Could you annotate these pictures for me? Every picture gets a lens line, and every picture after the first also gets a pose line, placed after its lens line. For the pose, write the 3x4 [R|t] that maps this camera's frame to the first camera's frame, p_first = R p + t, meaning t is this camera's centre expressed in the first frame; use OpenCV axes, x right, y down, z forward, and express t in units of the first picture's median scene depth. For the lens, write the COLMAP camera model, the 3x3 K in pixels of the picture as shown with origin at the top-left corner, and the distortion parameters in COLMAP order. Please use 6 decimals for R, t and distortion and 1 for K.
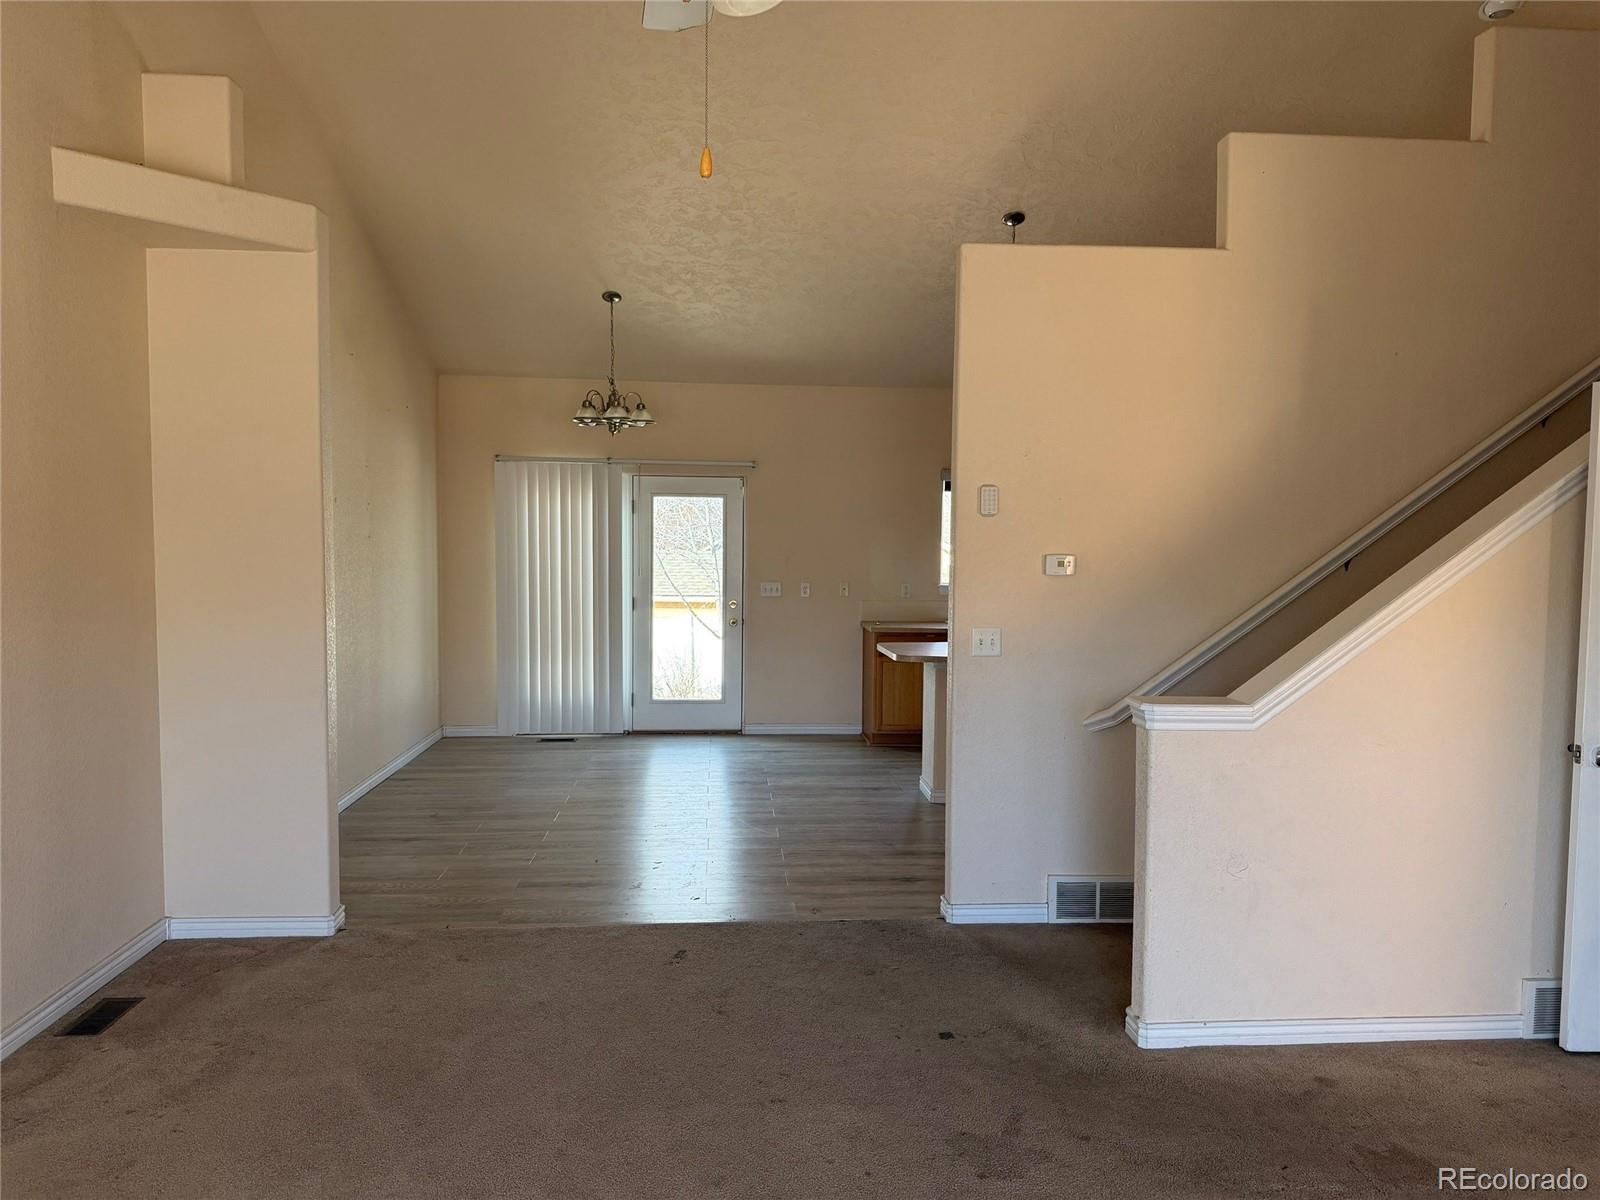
lens RADIAL K [[1114.3, 0, 848.3], [0, 1114.3, 615.5], [0, 0, 1]] dist [0.055064, -0.060369]
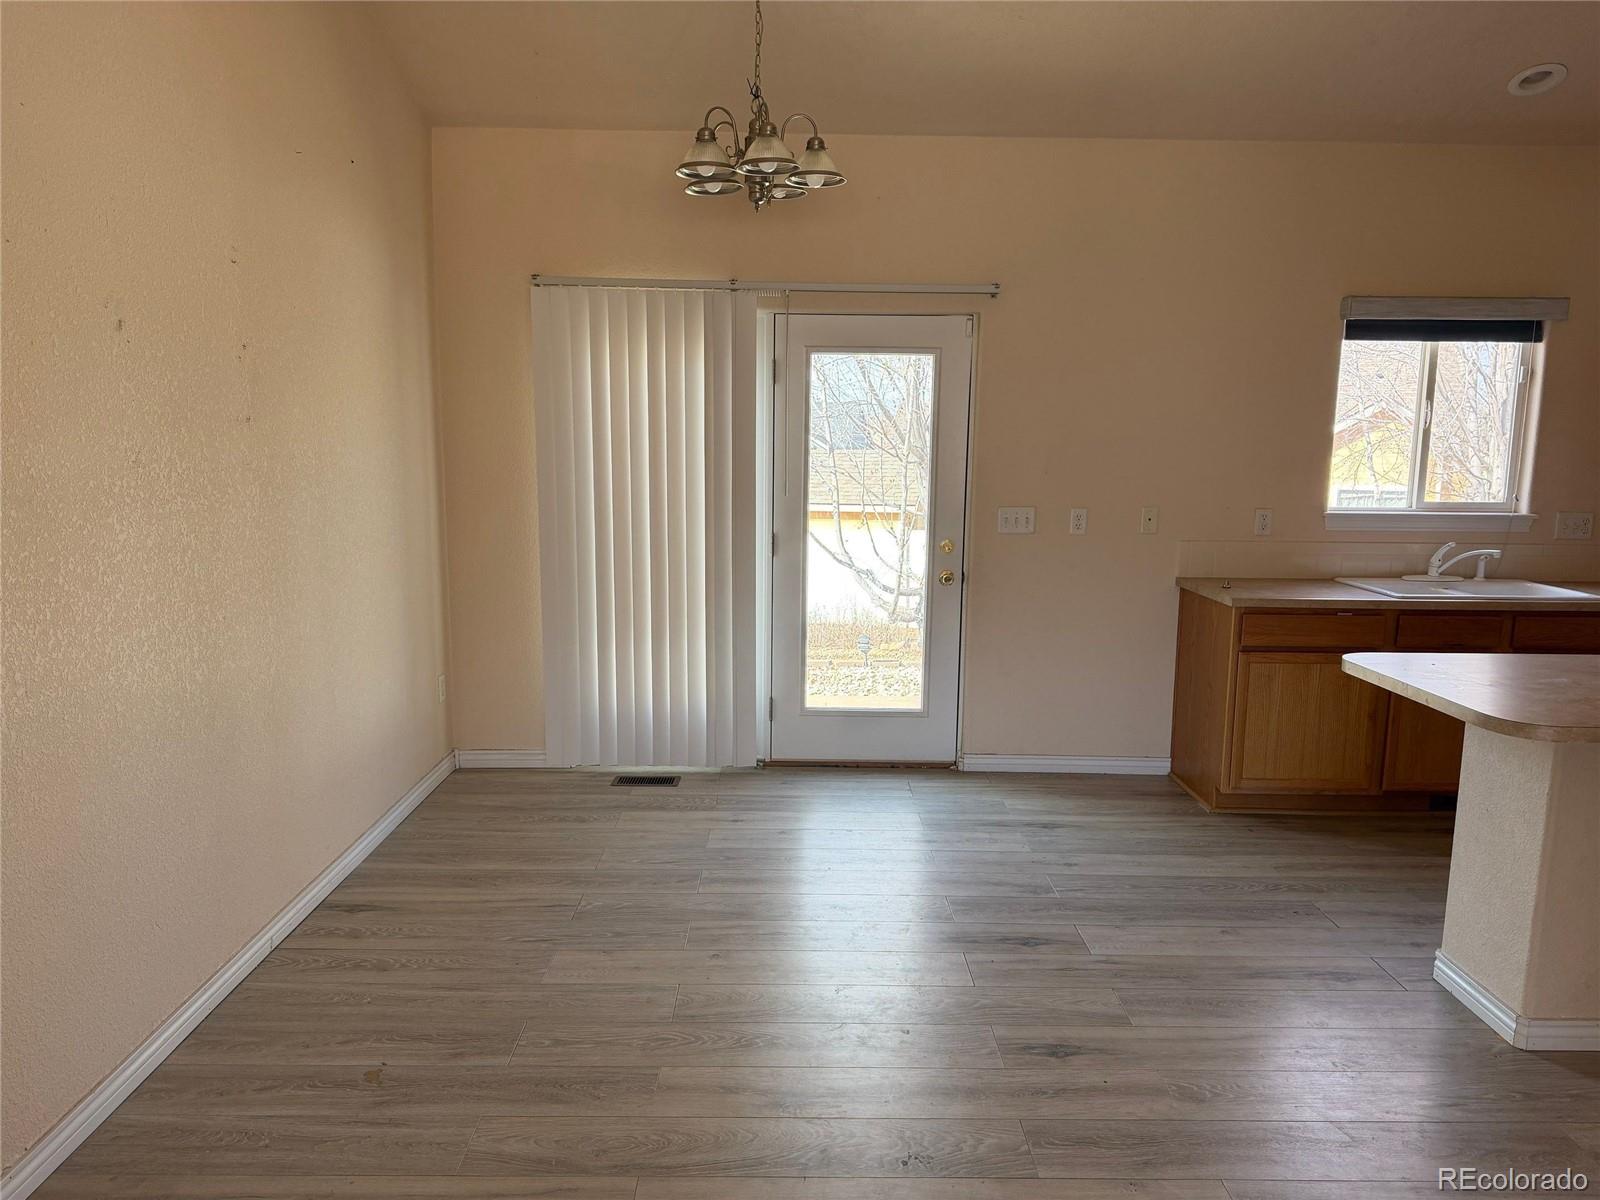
lens RADIAL K [[1114.3, 0, 834.8], [0, 1114.3, 610.6], [0, 0, 1]] dist [0.055064, -0.060369]
pose [[0.996838, 0.014233, -0.078179, -0.117846], [-0.007283, 0.996052, 0.088476, -0.027854], [0.079130, -0.087627, 0.993006, 0.438531]]
